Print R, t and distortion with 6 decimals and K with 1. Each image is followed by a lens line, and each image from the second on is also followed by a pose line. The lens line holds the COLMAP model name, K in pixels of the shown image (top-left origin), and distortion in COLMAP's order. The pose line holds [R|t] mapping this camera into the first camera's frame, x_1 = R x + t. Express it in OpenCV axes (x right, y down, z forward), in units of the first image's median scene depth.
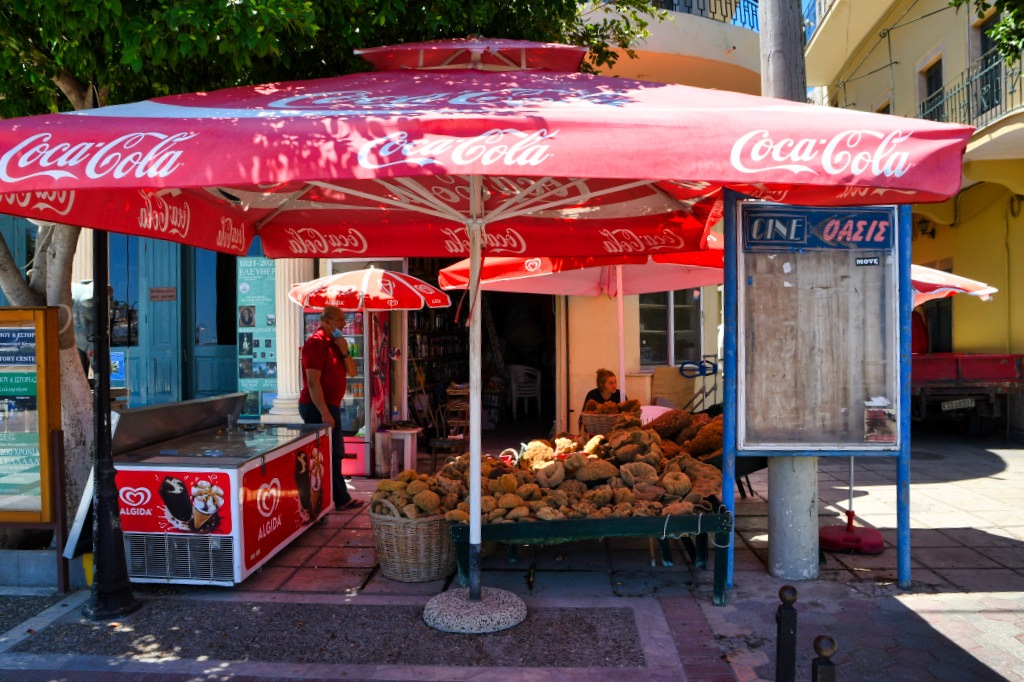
lens RADIAL K [[747.7, 0, 514.3], [0, 747.7, 339.1], [0, 0, 1]] dist [-0.094530, 0.028296]
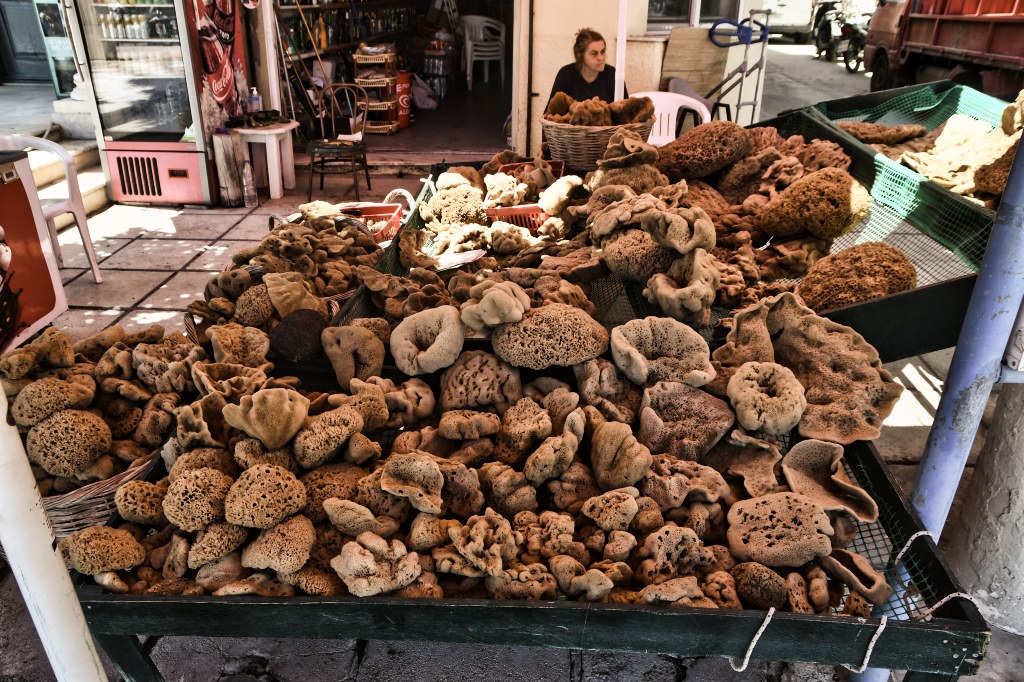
lens RADIAL K [[747.7, 0, 512.5], [0, 747.7, 337.5], [0, 0, 1]] dist [-0.094530, 0.028296]
pose [[0.999603, 0.008360, 0.026911, 0.052219], [-0.019235, 0.900335, 0.434773, 0.009412], [-0.020594, -0.435118, 0.900138, 0.418128]]
